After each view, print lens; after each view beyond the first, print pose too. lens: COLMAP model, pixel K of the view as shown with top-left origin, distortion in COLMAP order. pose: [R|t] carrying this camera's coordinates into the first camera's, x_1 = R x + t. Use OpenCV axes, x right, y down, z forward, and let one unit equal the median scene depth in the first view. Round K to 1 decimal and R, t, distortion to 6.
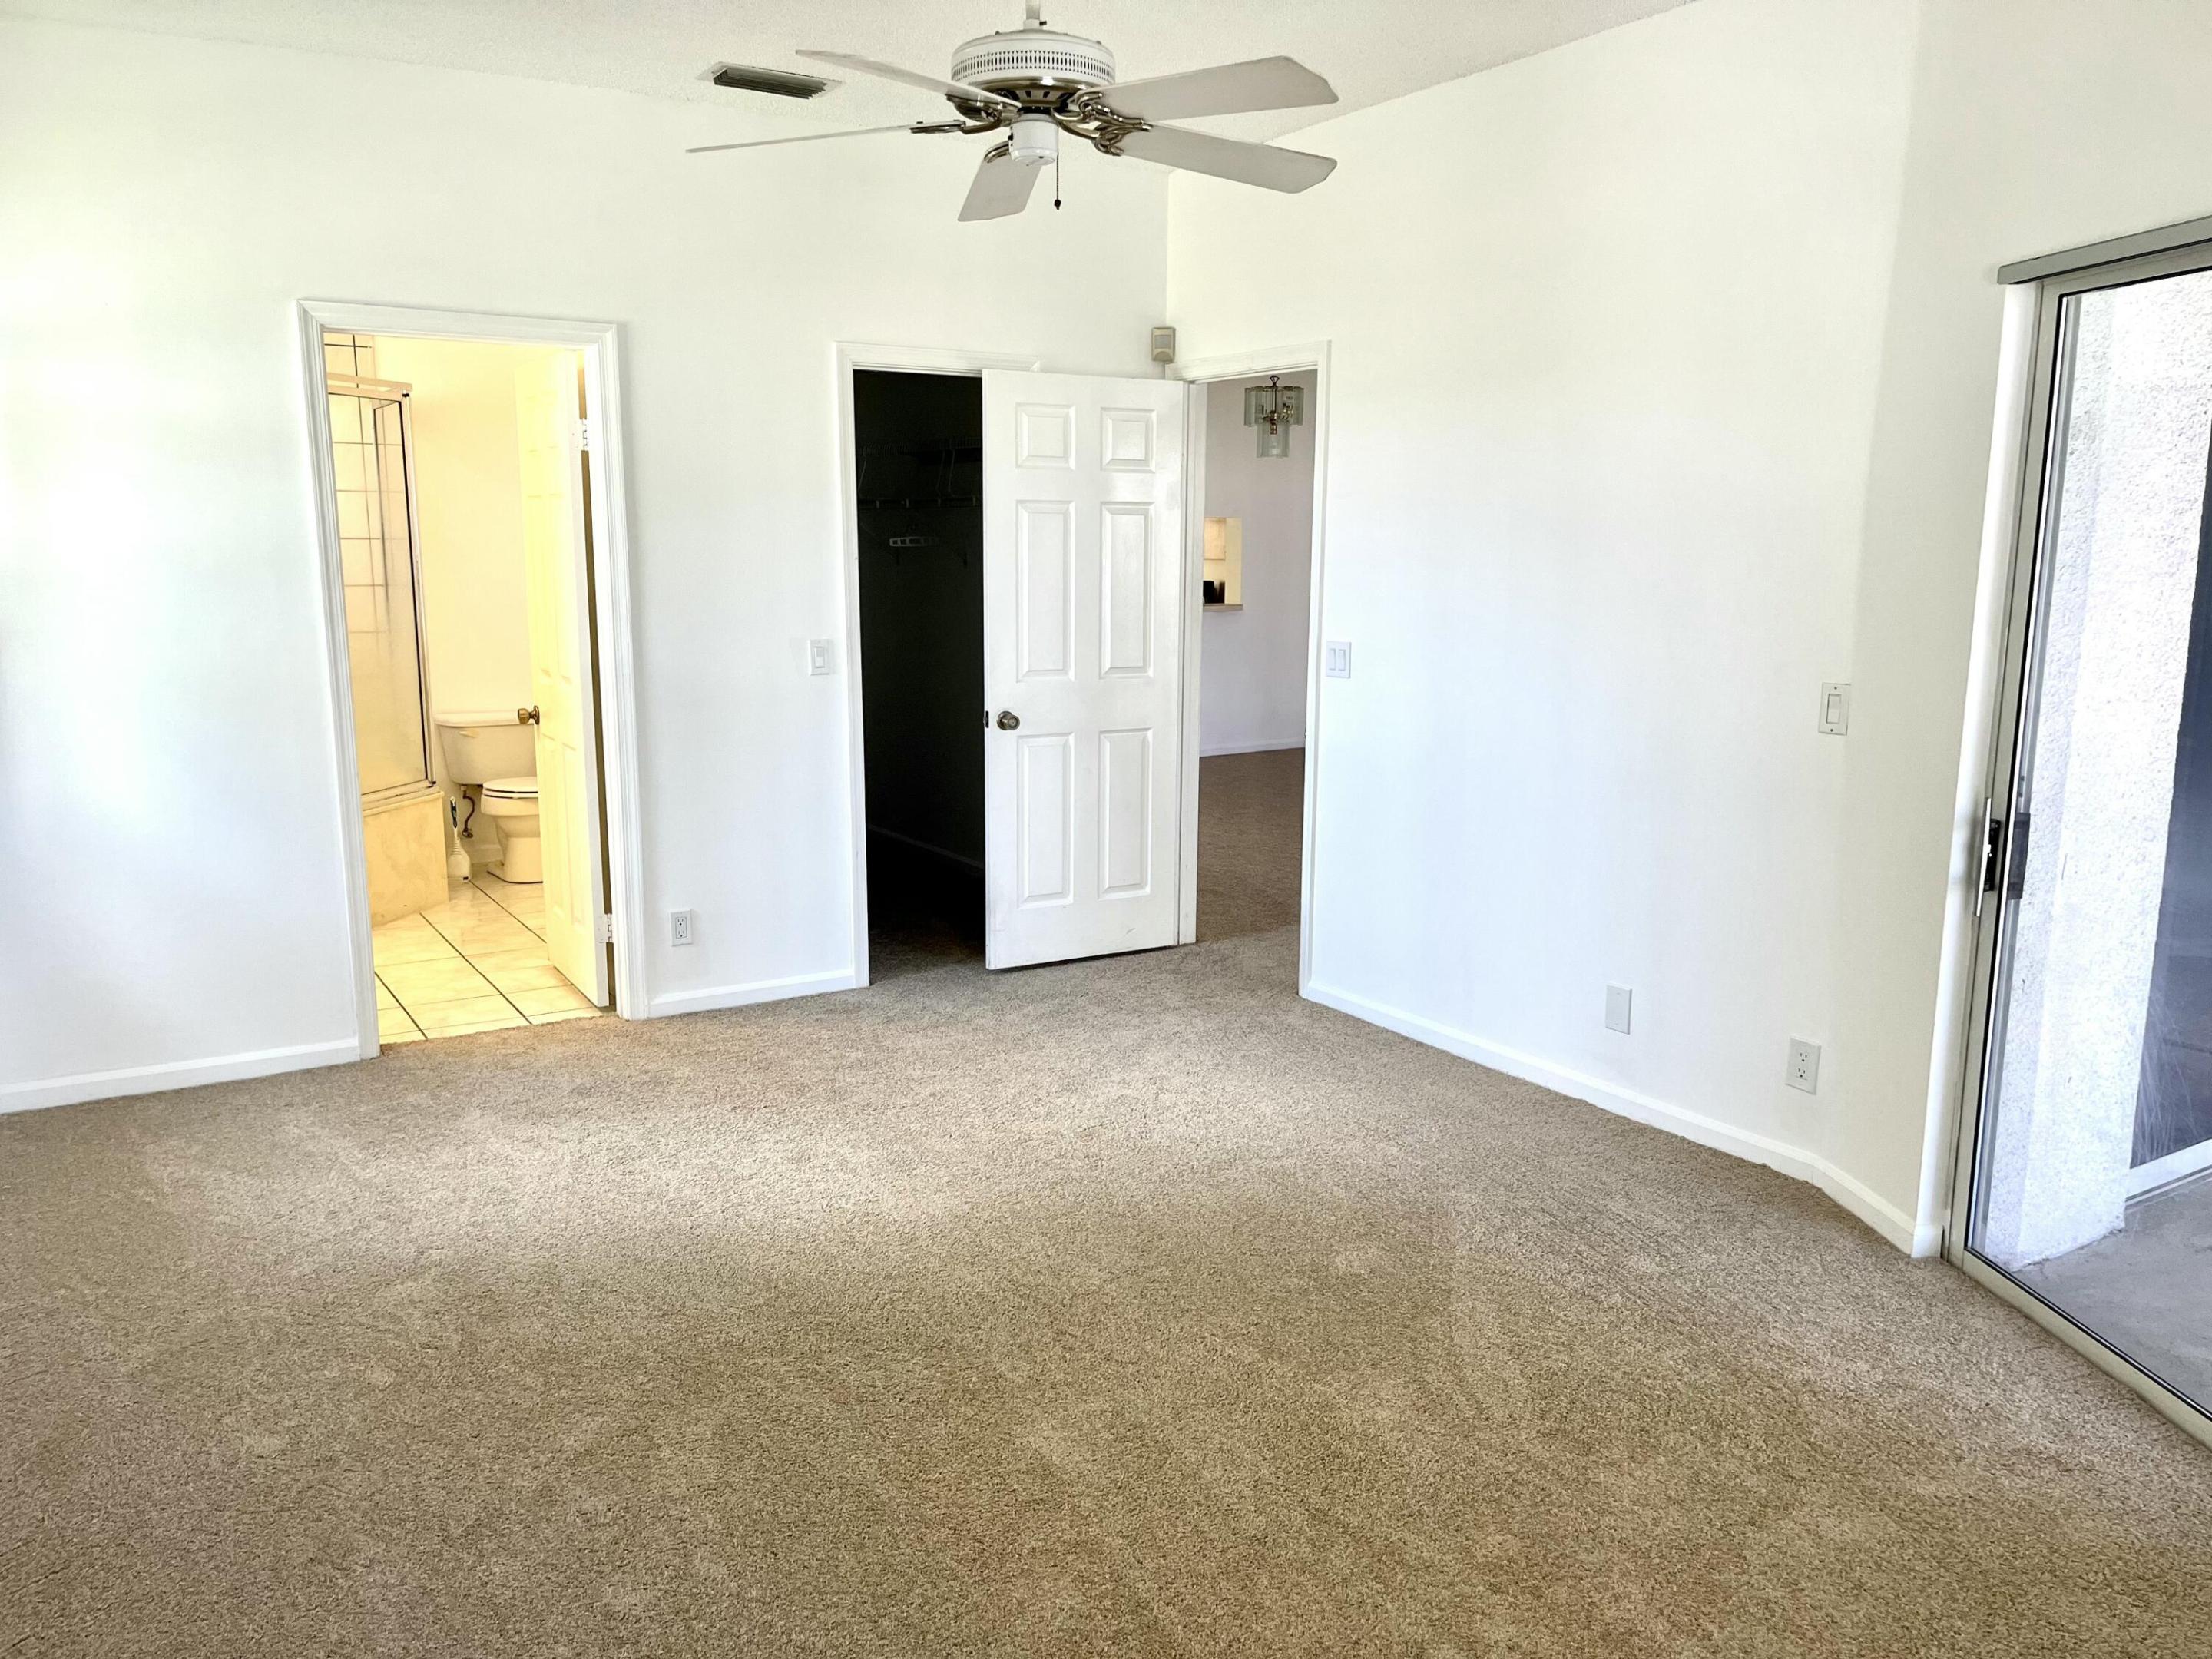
lens RADIAL K [[1674.3, 0, 1106.4], [0, 1674.3, 833.6], [0, 0, 1]] dist [0.036588, -0.000338]
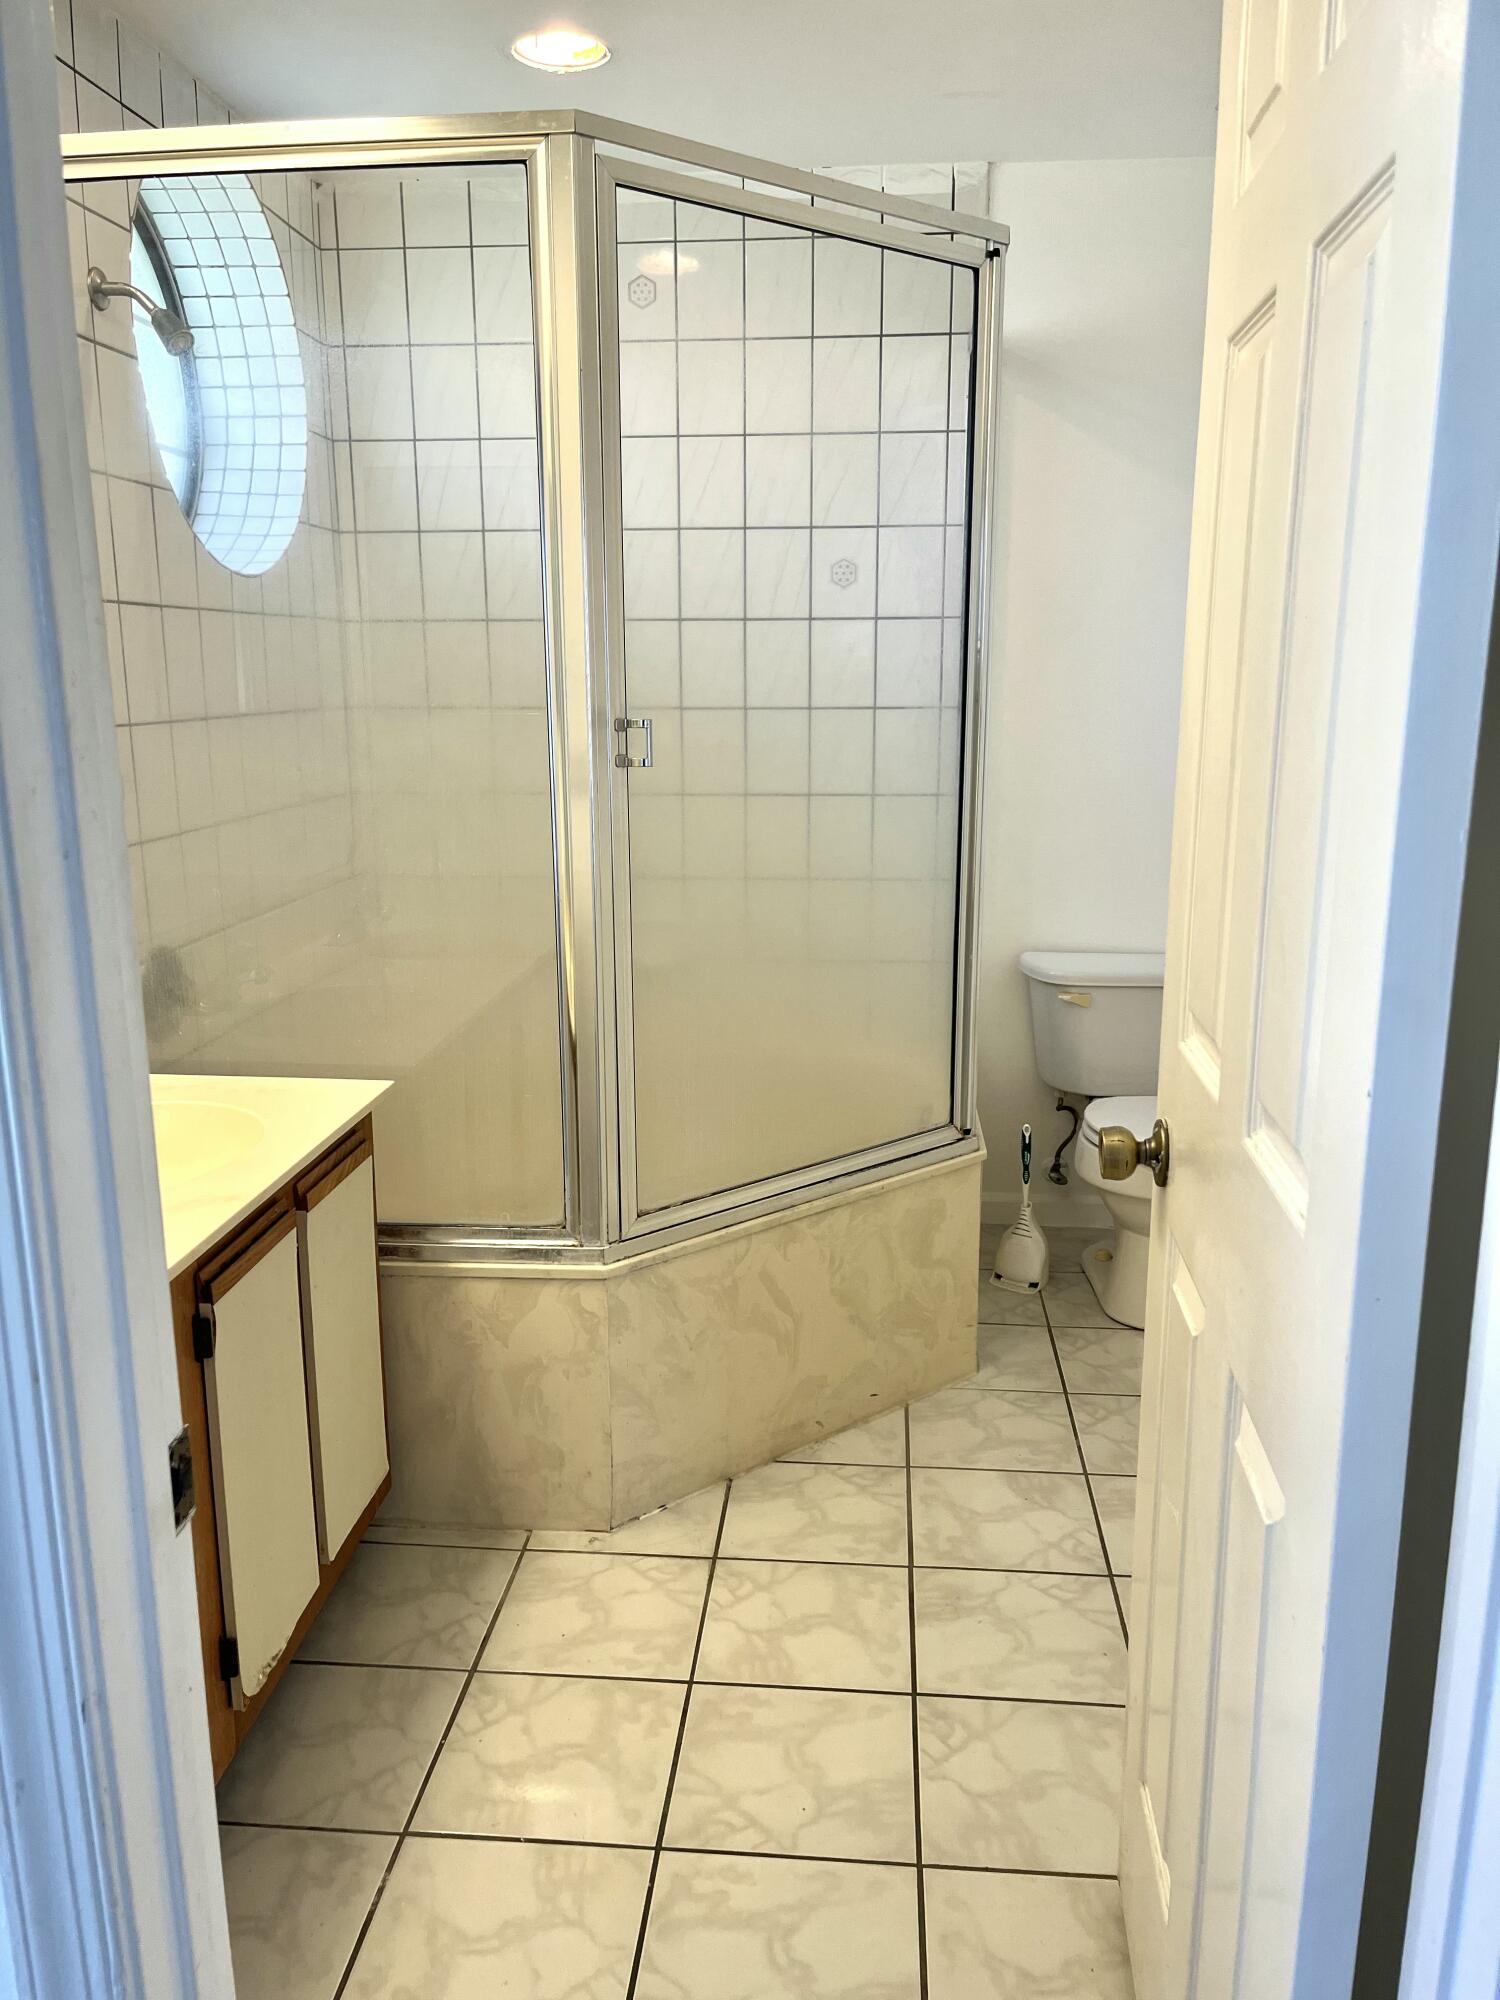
lens RADIAL K [[1513.8, 0, 746.6], [0, 1513.8, 1004.4], [0, 0, 1]] dist [0.036588, -0.000338]
pose [[0.798523, 0.126325, -0.588561, -0.205418], [-0.102644, 0.991988, 0.073653, -0.090258], [0.593149, 0.001599, 0.805091, 0.625716]]
